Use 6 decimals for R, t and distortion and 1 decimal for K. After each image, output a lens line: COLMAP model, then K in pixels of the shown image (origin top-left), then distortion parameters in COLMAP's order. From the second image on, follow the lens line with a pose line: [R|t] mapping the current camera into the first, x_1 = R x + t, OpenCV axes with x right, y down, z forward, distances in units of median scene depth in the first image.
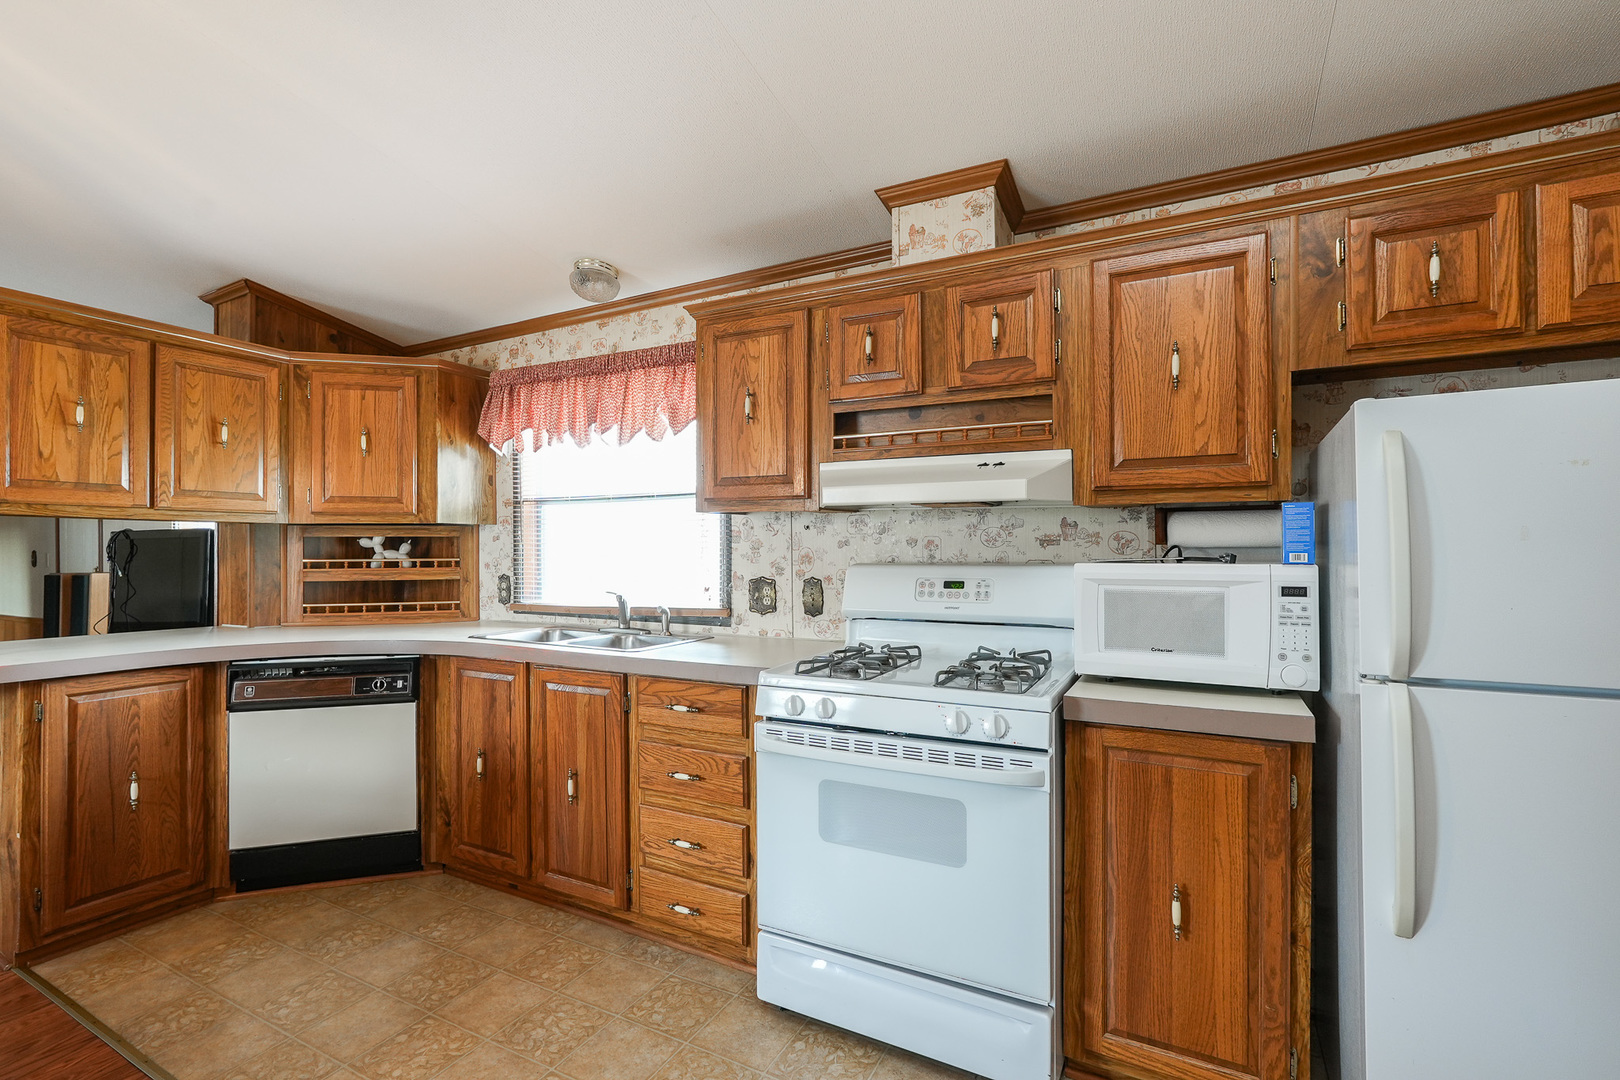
lens RADIAL K [[738.6, 0, 804.8], [0, 738.6, 540.4], [0, 0, 1]] dist [-0.020838, 0.010584]
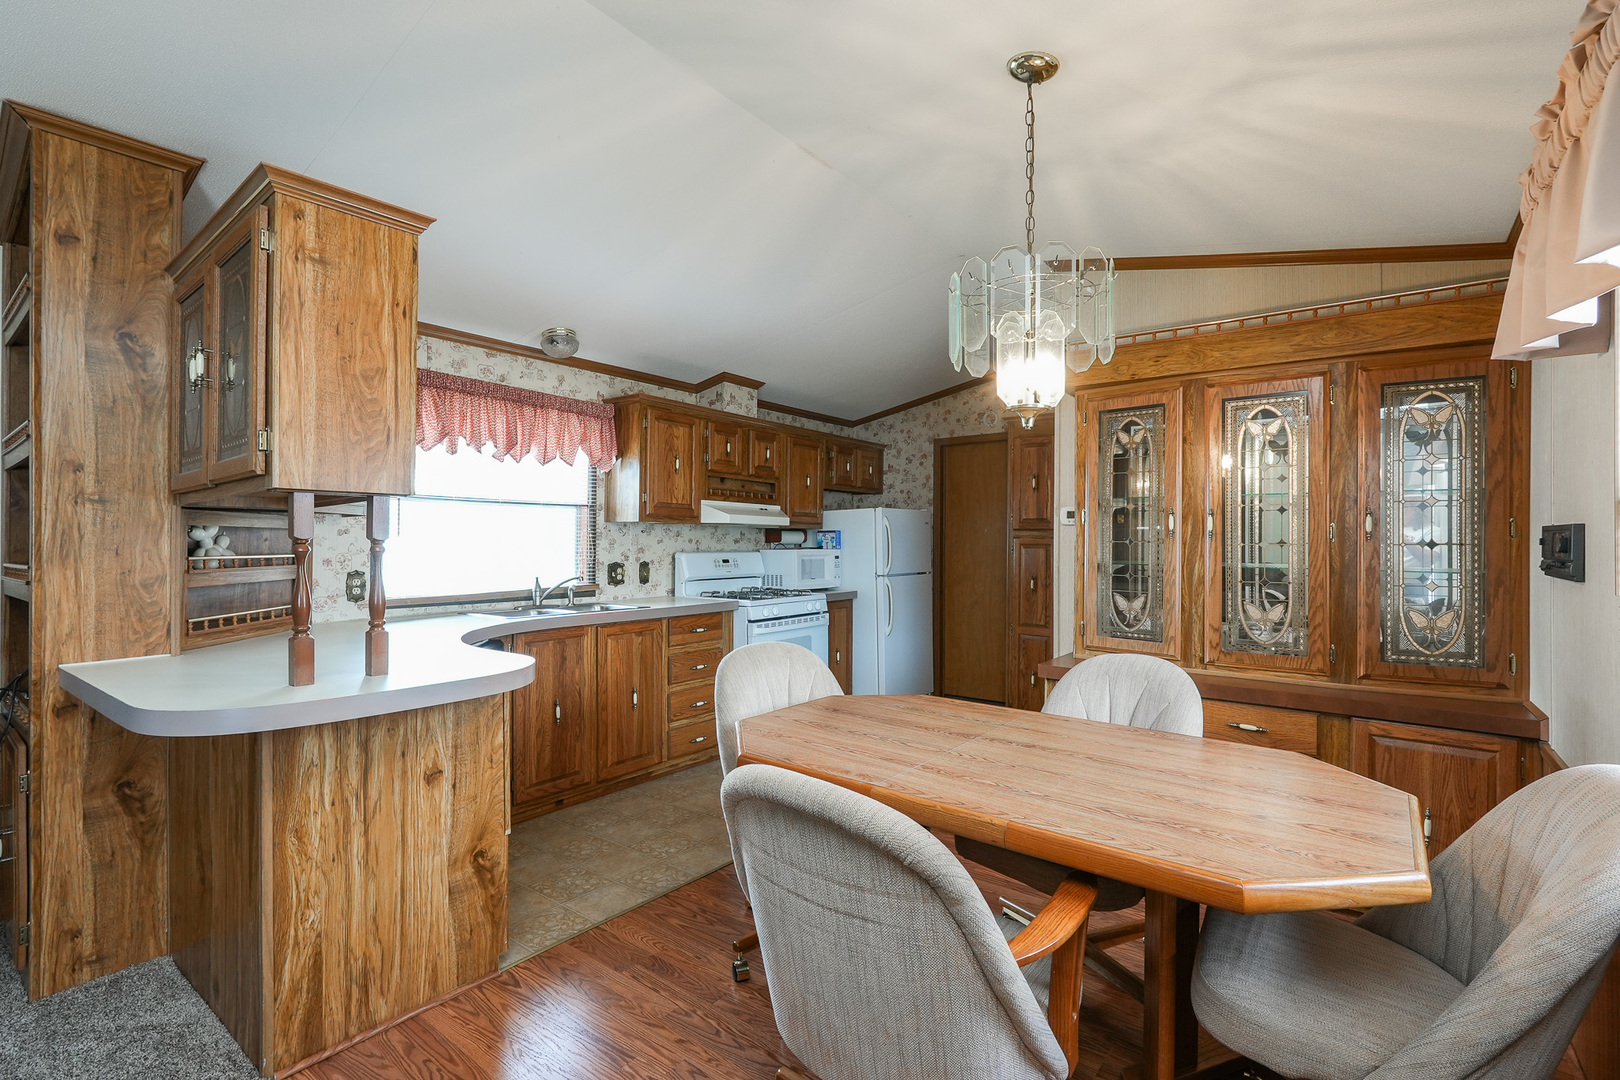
lens RADIAL K [[738.6, 0, 804.8], [0, 738.6, 540.4], [0, 0, 1]] dist [-0.020838, 0.010584]
pose [[0.163220, 0.009953, 0.986539, -1.547289], [-0.007685, 0.999932, -0.008817, 0.013946], [-0.986560, -0.006142, 0.163286, 0.348618]]
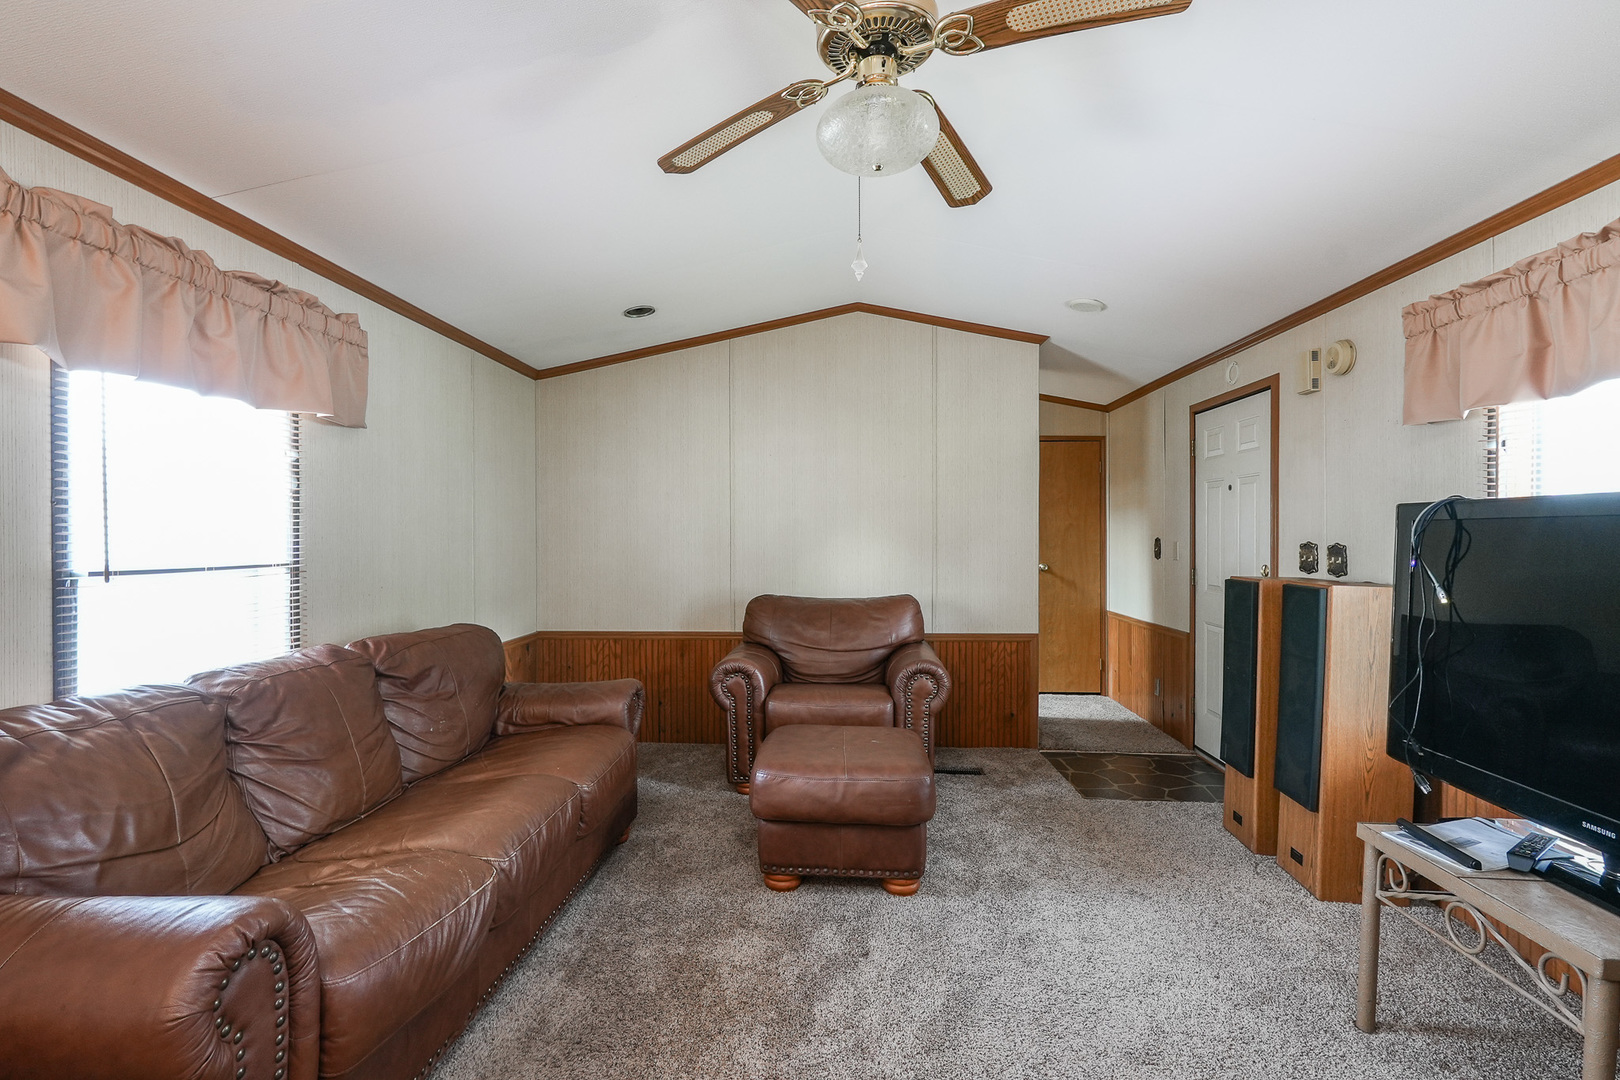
lens RADIAL K [[738.6, 0, 804.8], [0, 738.6, 540.4], [0, 0, 1]] dist [-0.020838, 0.010584]
pose [[0.422941, 0.016609, -0.906005, -1.136960], [-0.000538, 0.999836, 0.018078, 0.005899], [0.906157, -0.007159, 0.422881, 0.748584]]
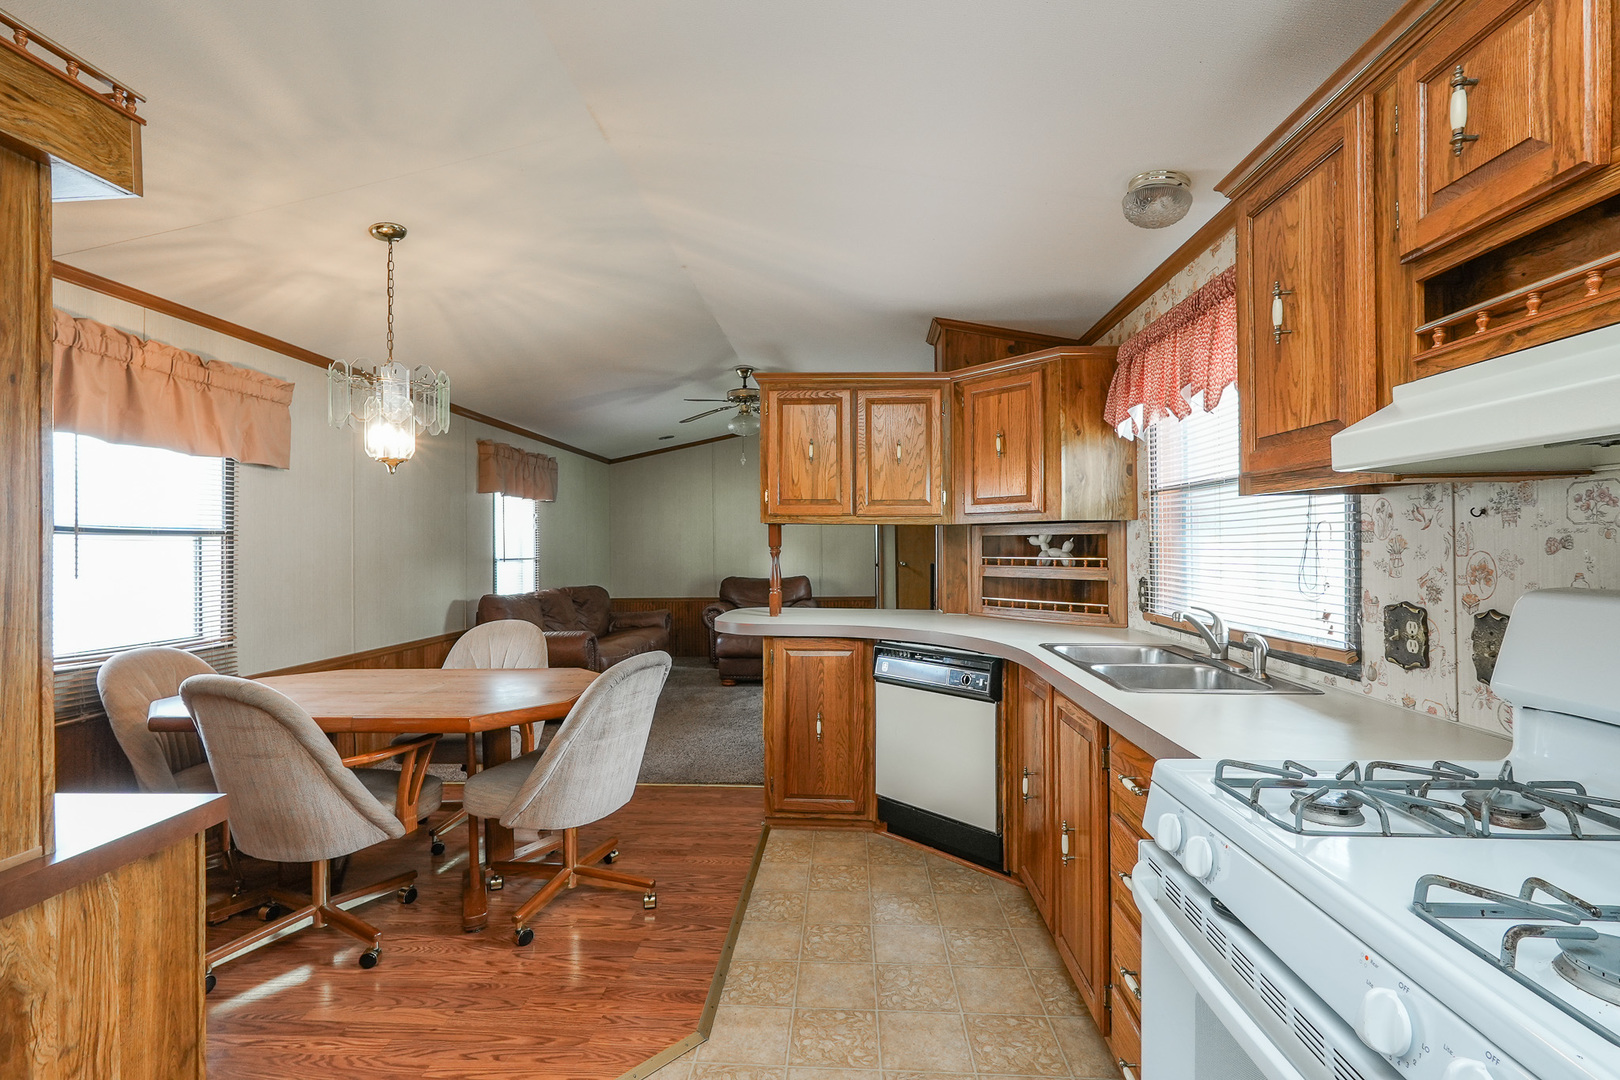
lens RADIAL K [[738.6, 0, 804.8], [0, 738.6, 540.4], [0, 0, 1]] dist [-0.020838, 0.010584]
pose [[0.418530, -0.001501, -0.908202, 0.259034], [0.007847, 0.999967, 0.001963, -0.002663], [0.908169, -0.007948, 0.418528, 0.350493]]
